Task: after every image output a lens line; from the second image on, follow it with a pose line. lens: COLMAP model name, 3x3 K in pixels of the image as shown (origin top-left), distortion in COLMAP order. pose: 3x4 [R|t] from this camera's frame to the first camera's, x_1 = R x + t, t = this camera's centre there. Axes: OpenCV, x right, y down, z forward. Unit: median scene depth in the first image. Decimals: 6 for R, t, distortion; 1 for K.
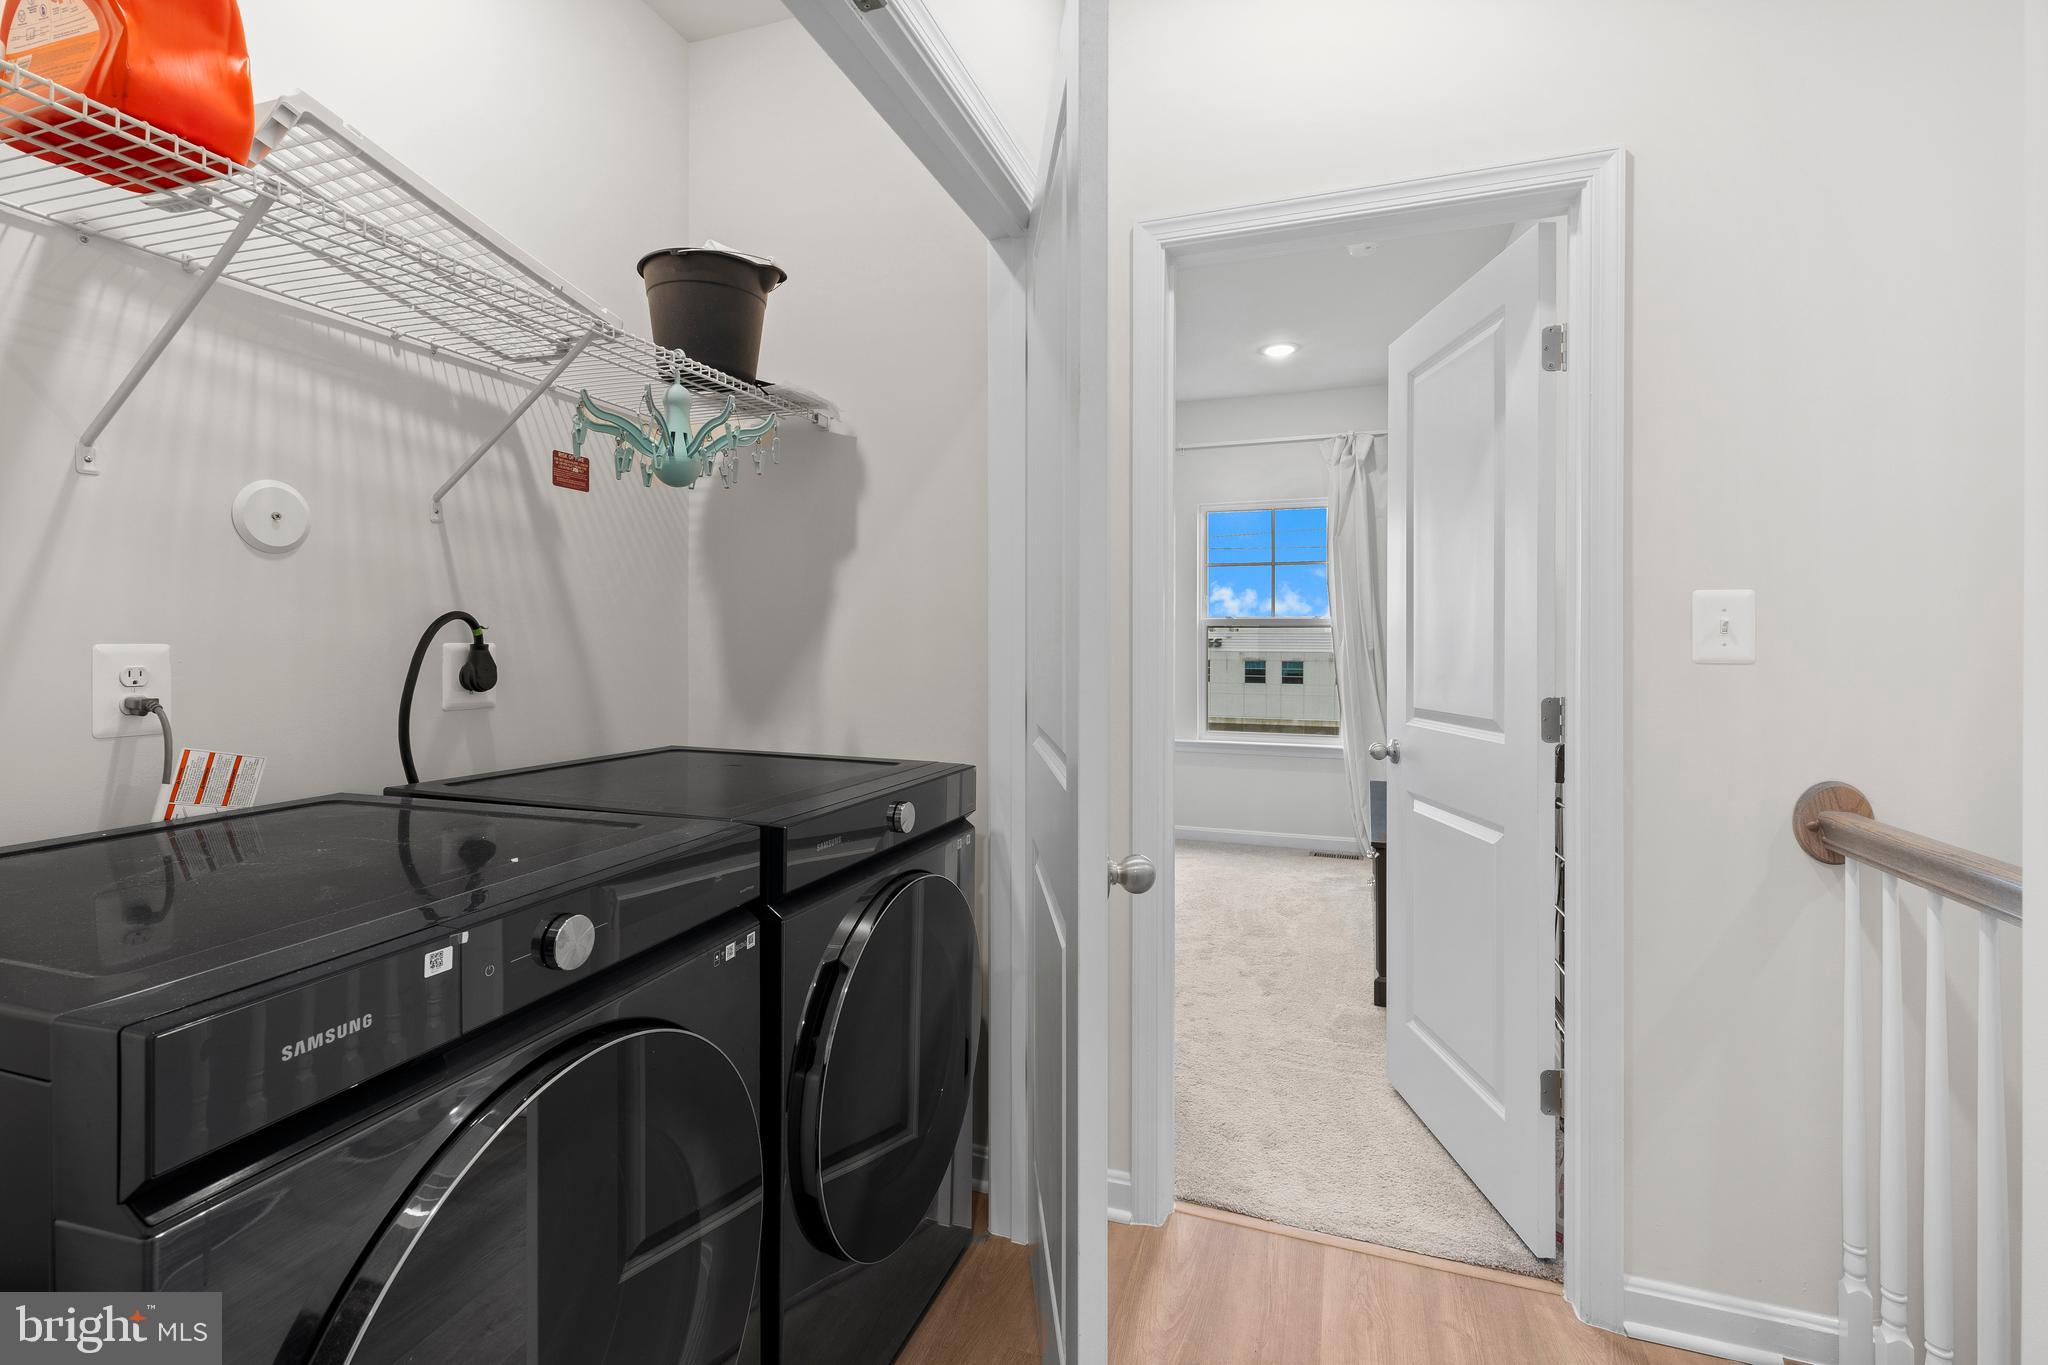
lens RADIAL K [[918.6, 0, 1036.1], [0, 918.6, 636.6], [0, 0, 1]] dist [0.004167, 0.000510]
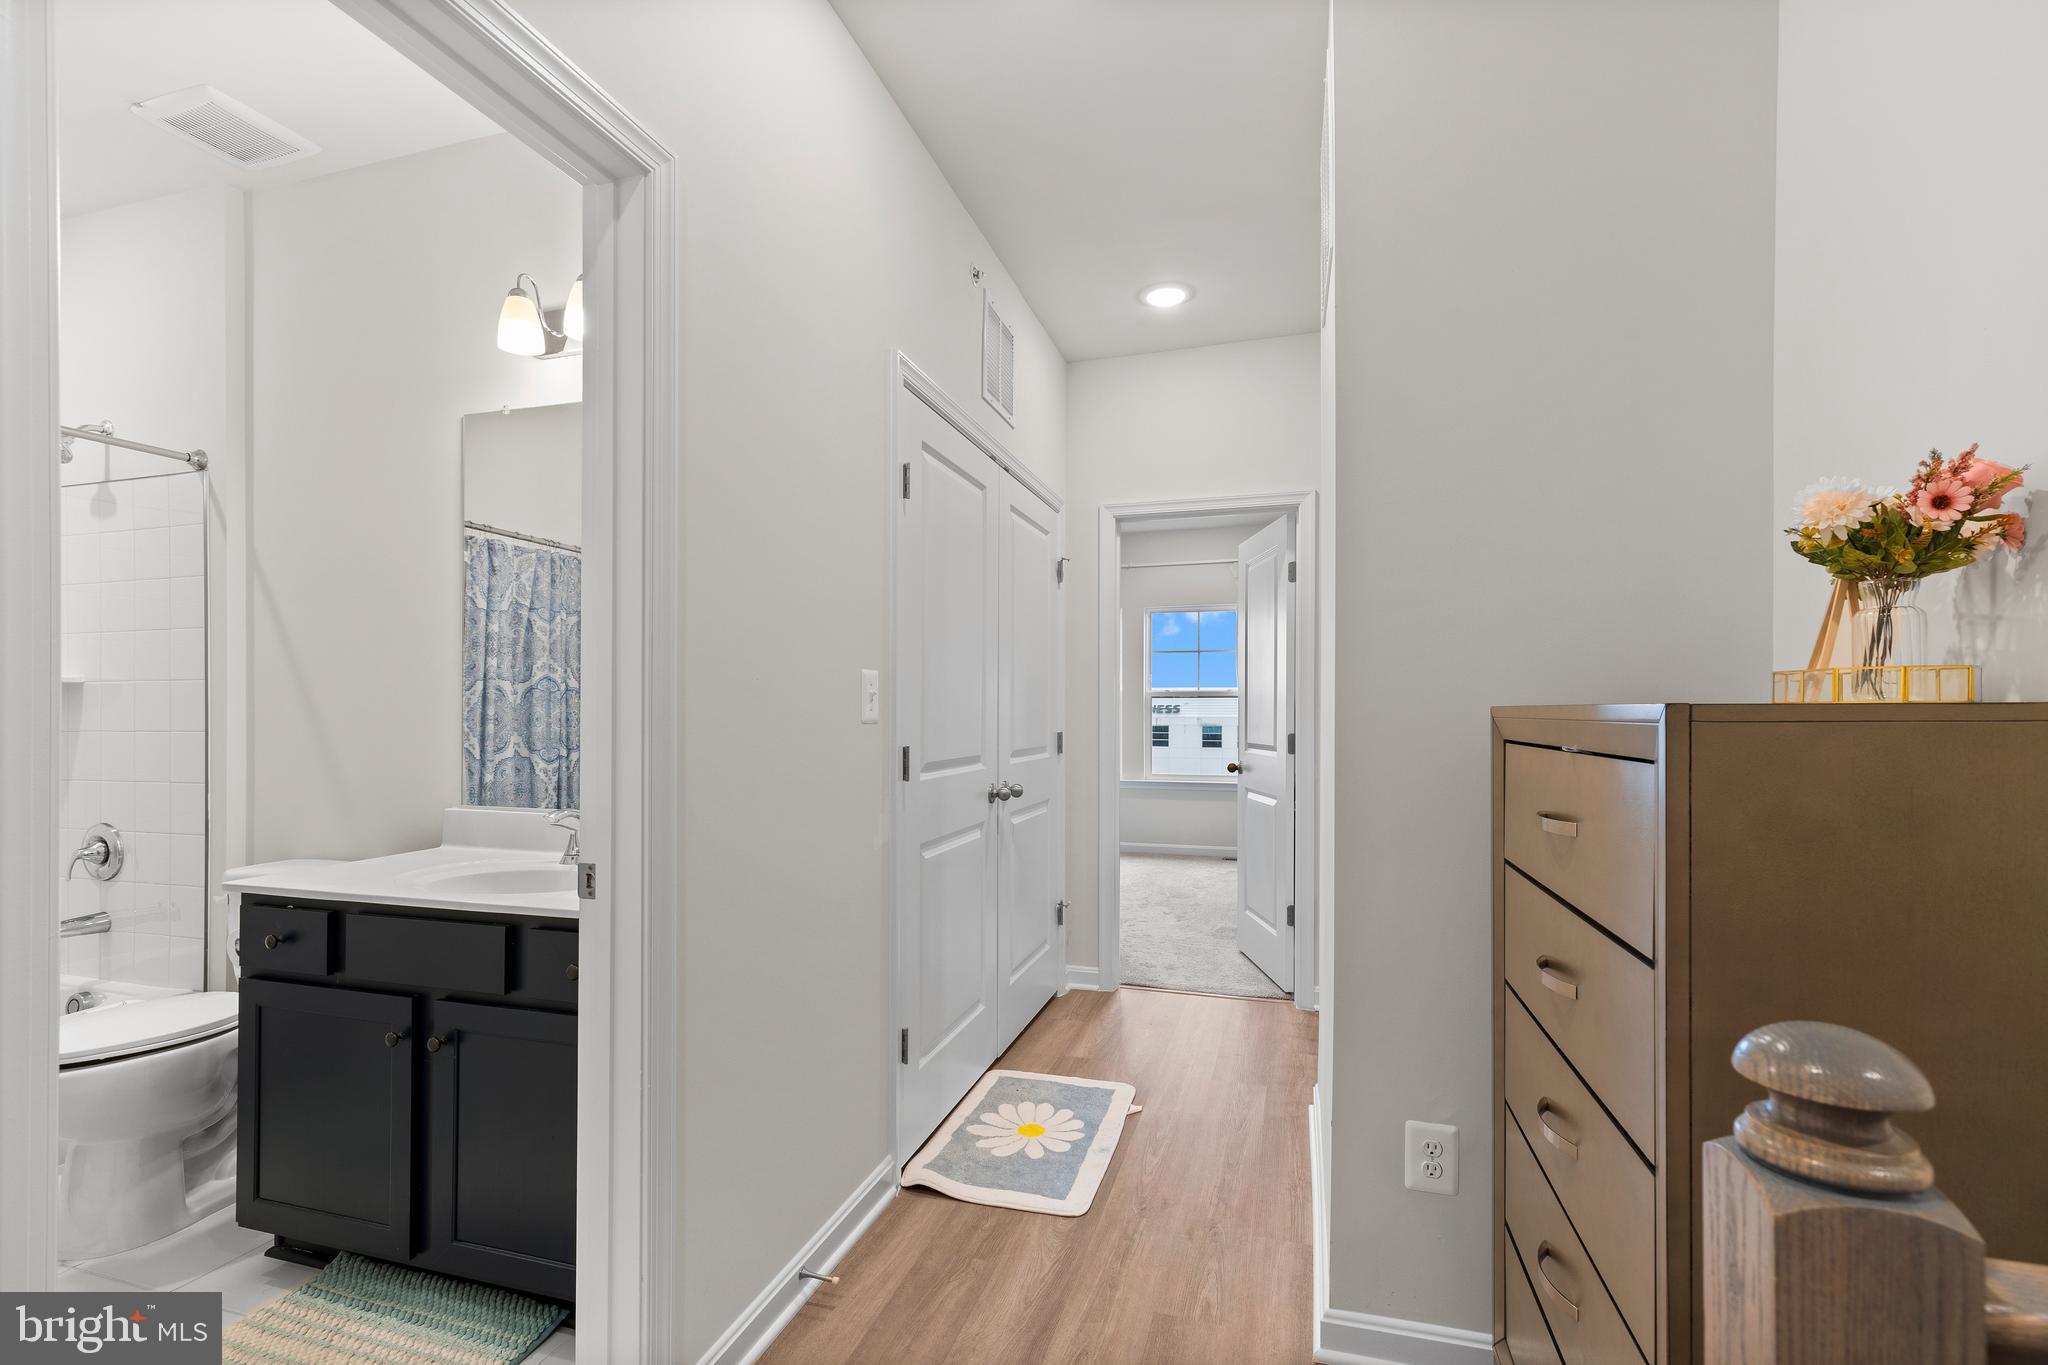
lens RADIAL K [[918.6, 0, 1027.9], [0, 918.6, 703.3], [0, 0, 1]] dist [0.004167, 0.000510]
pose [[0.999465, -0.000191, 0.032701, -0.098569], [0.000170, 1.000000, 0.000653, -0.004481], [-0.032702, -0.000647, 0.999465, -0.850979]]
